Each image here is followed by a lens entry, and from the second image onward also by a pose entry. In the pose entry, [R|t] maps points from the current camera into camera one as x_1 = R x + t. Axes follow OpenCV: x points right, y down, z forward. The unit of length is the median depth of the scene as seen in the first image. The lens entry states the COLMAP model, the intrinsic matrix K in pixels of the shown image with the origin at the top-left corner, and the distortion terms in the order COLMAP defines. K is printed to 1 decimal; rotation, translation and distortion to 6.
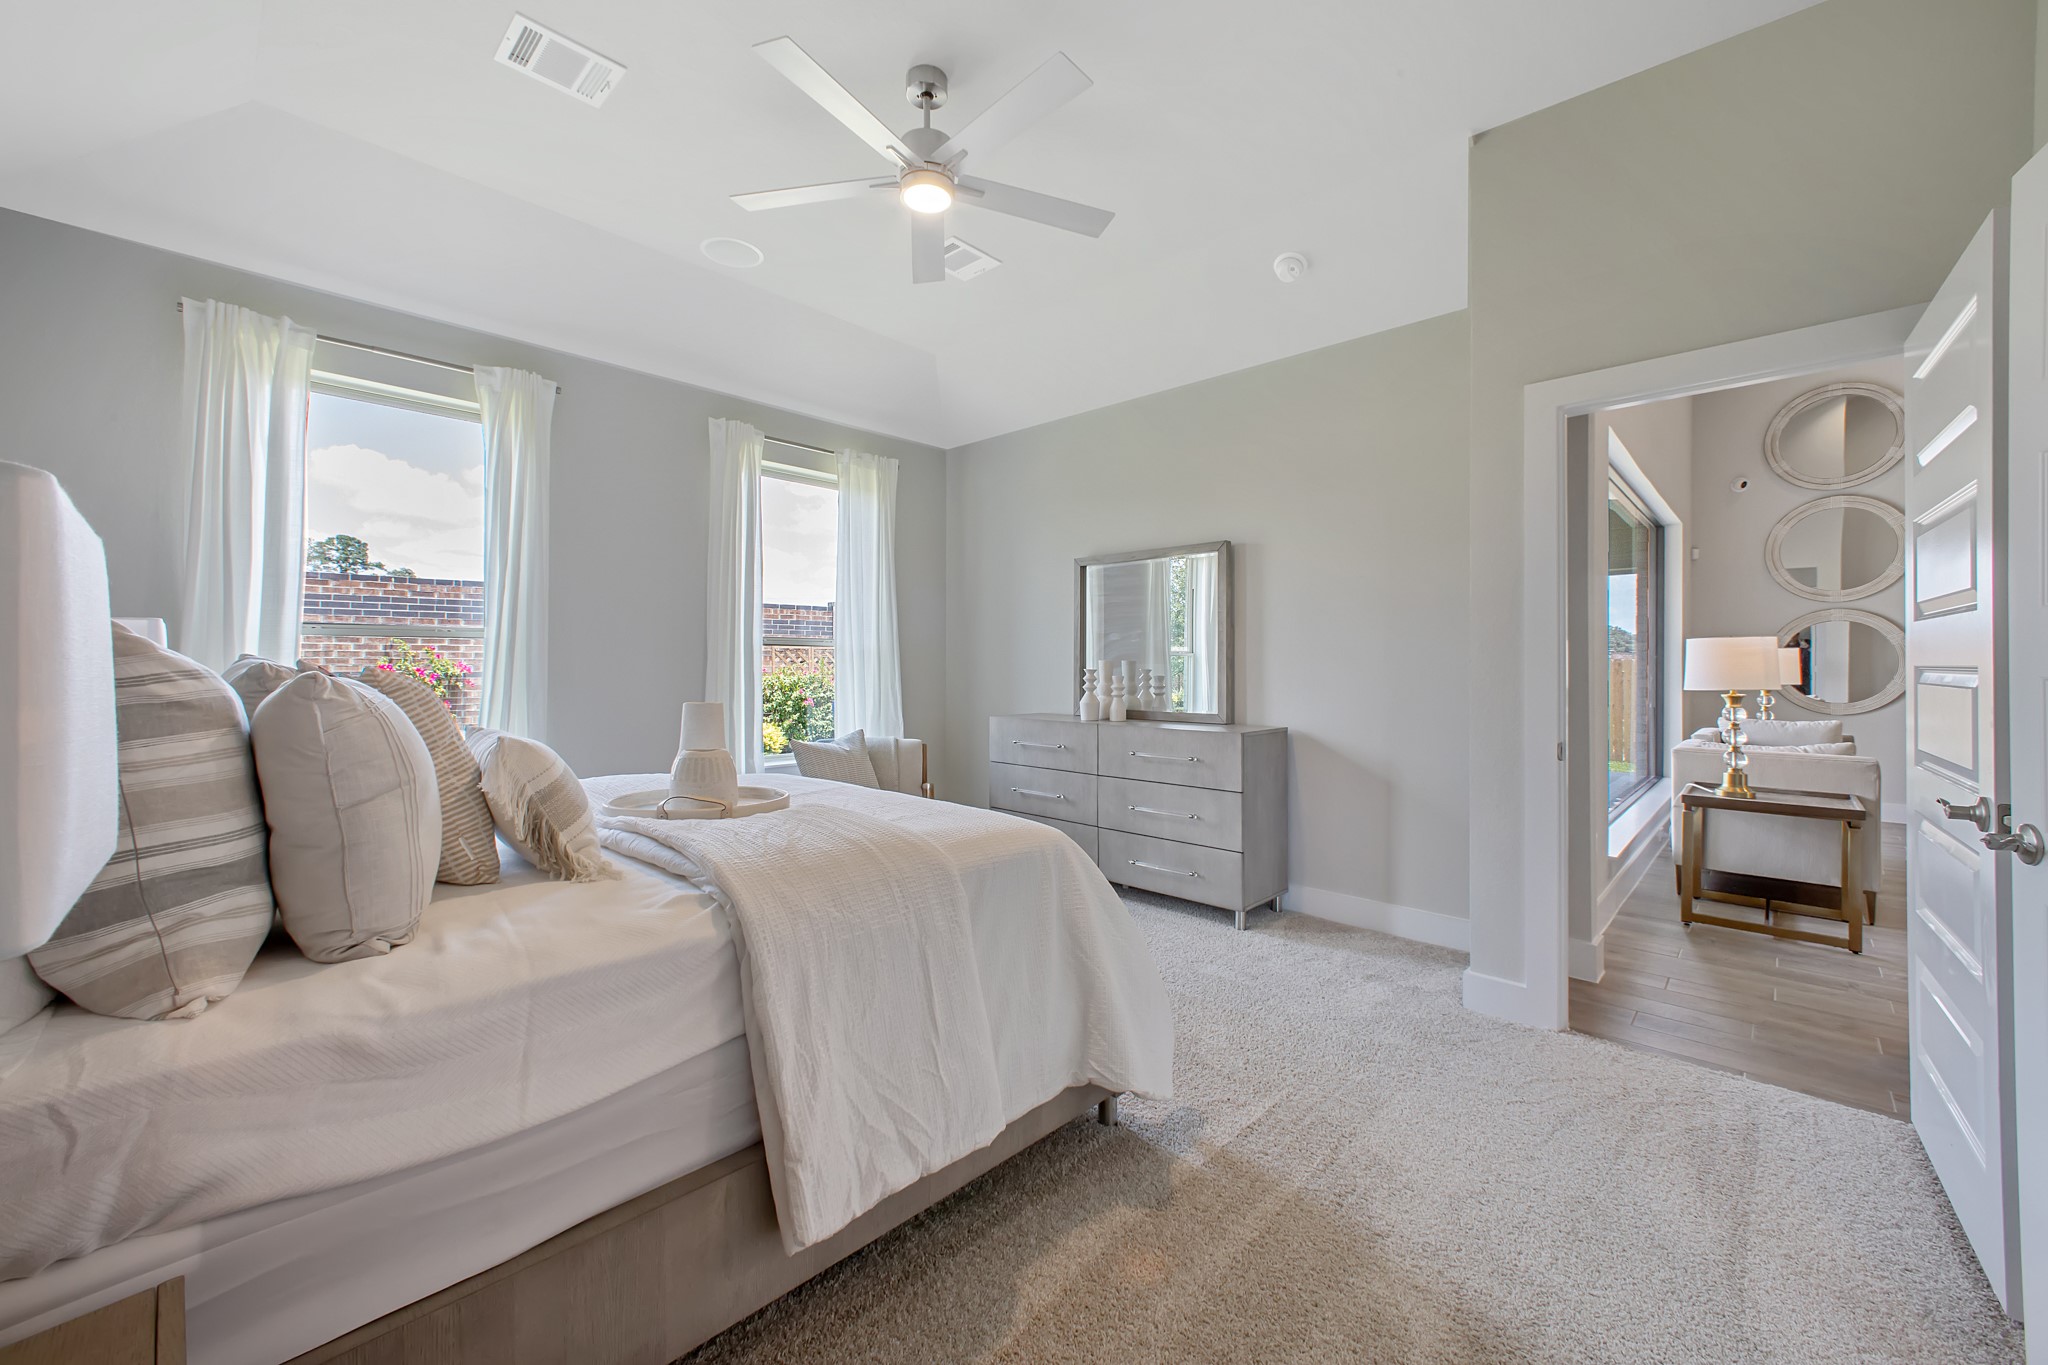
lens RADIAL K [[792.7, 0, 1024.4], [0, 792.7, 673.1], [0, 0, 1]] dist [0.000649, -0.000117]
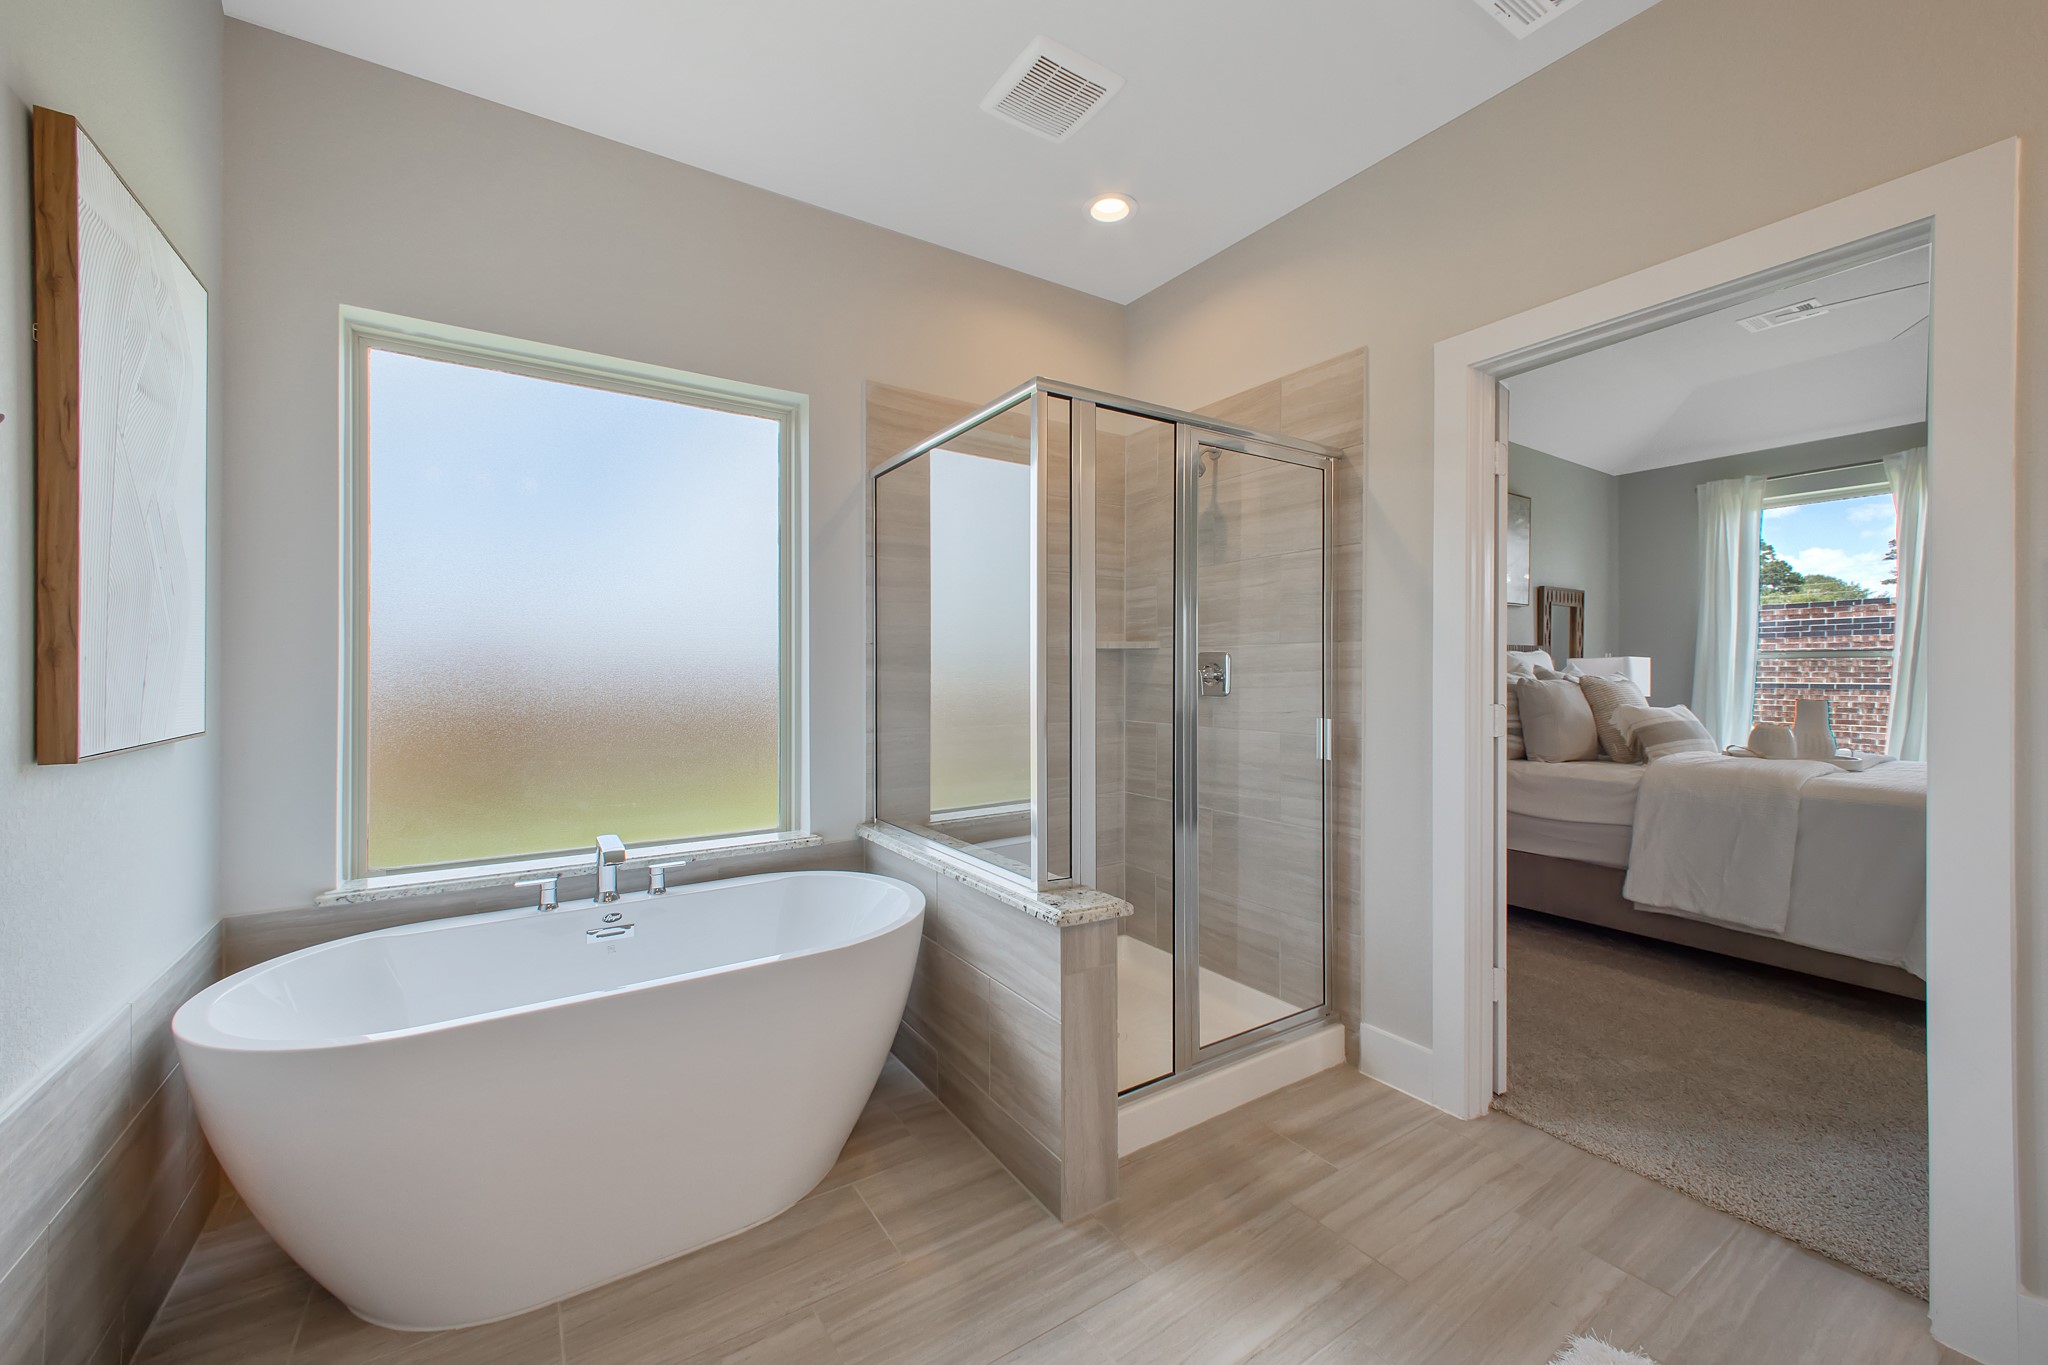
lens RADIAL K [[792.7, 0, 1024.4], [0, 792.7, 673.1], [0, 0, 1]] dist [0.000649, -0.000117]
pose [[-0.226790, -0.005847, -0.973926, 0.640106], [-0.009944, 0.999944, -0.003688, 0.002407], [0.973893, 0.008849, -0.226836, -0.081575]]
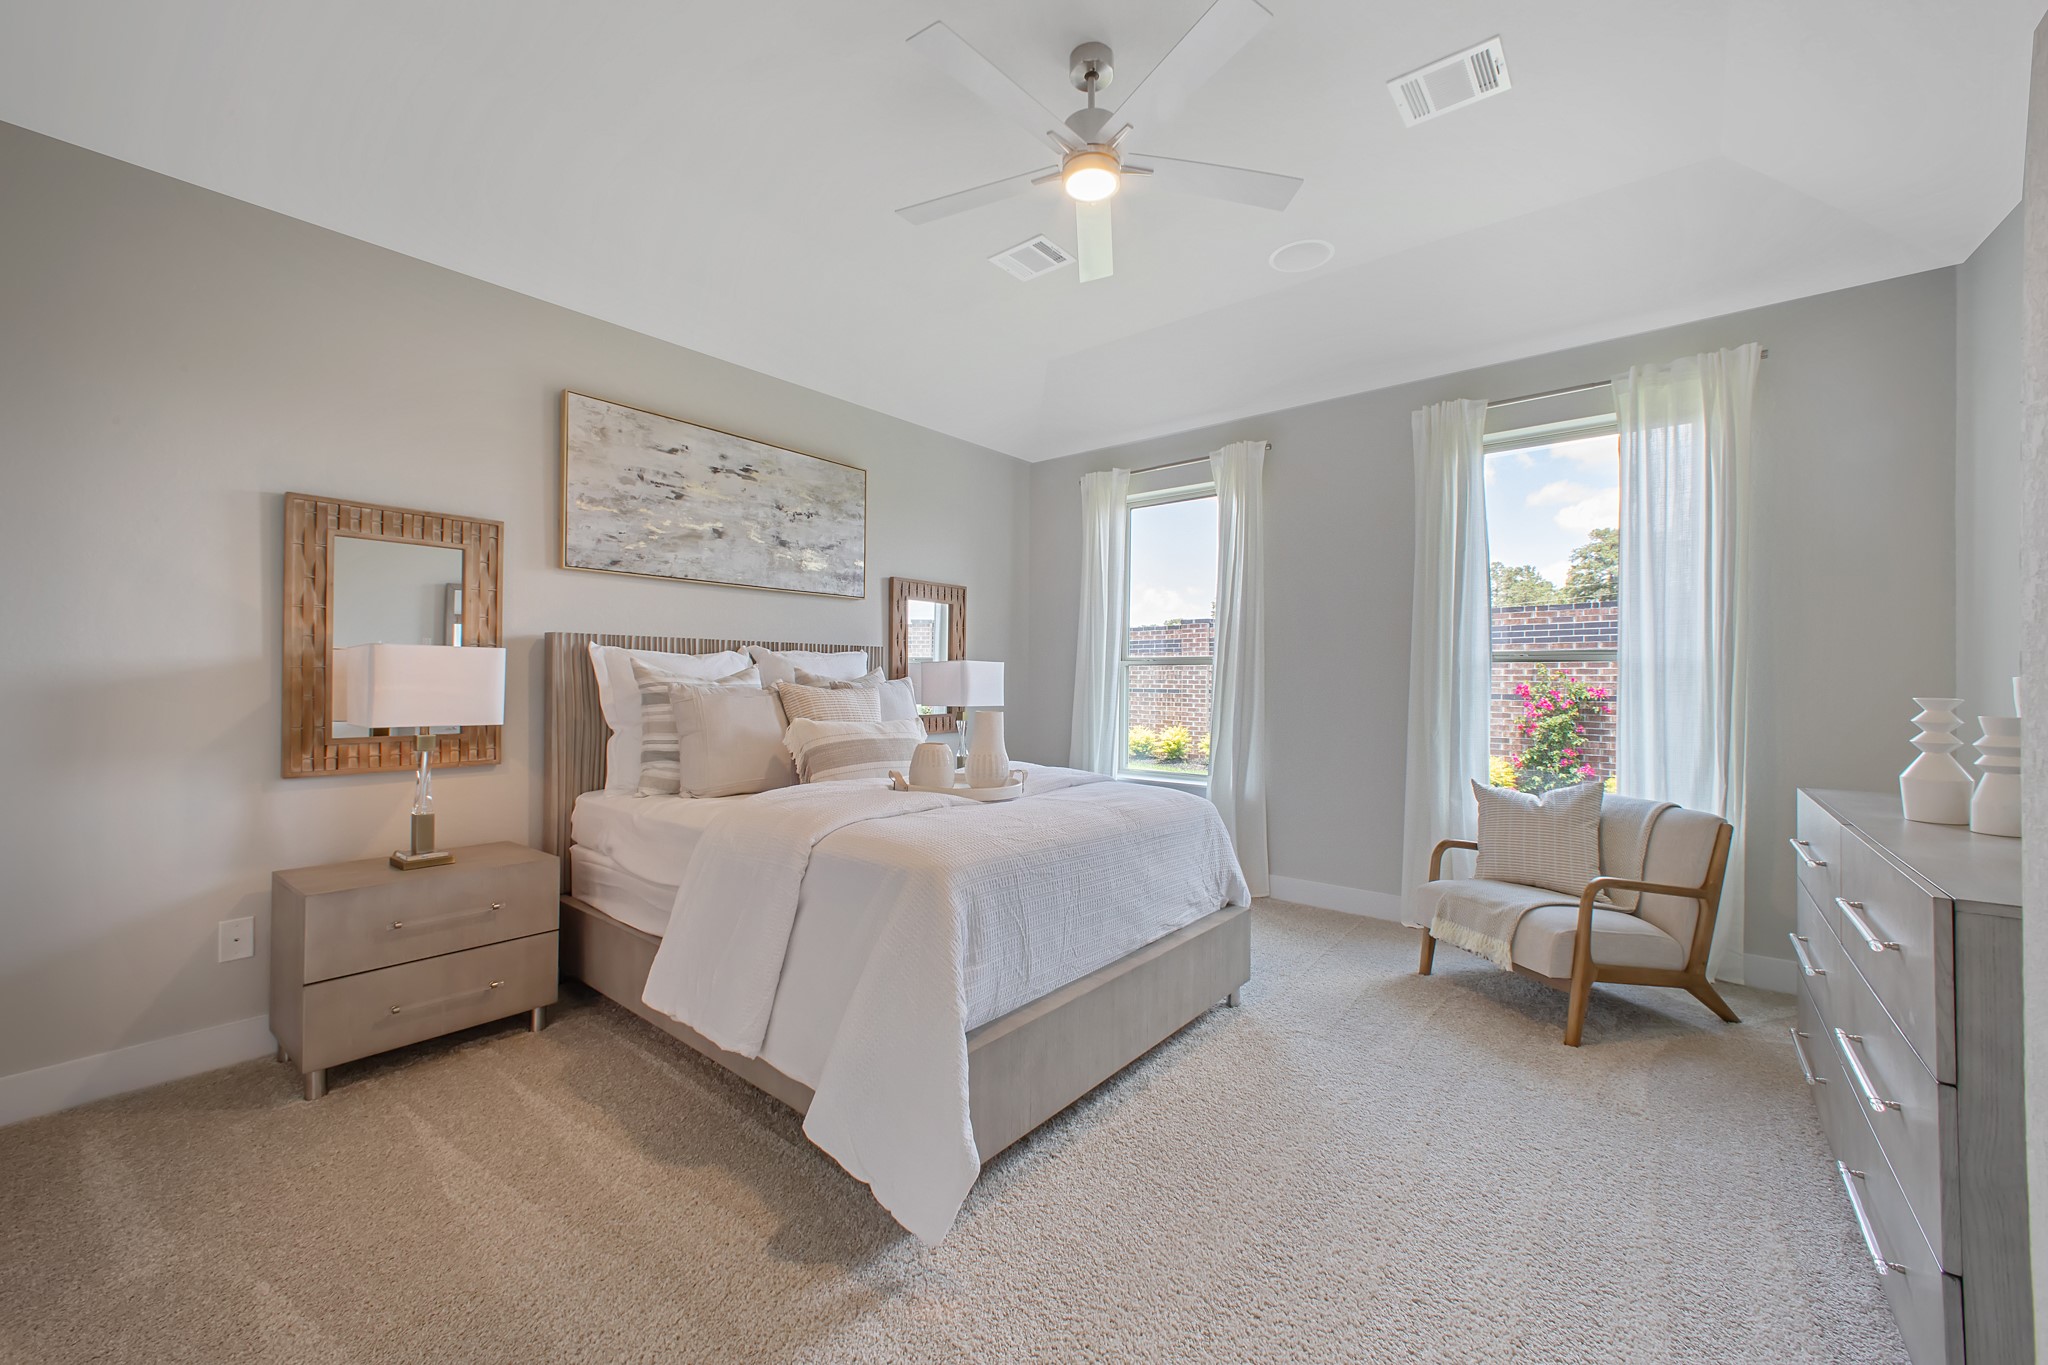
lens RADIAL K [[791.2, 0, 1024.0], [0, 791.2, 682.5], [0, 0, 1]] dist [0.015952, -0.000039]
pose [[0.087239, -0.003450, -0.996181, 0.374746], [-0.016708, 0.999848, -0.004926, -0.002555], [0.996047, 0.017074, 0.087168, 0.394077]]
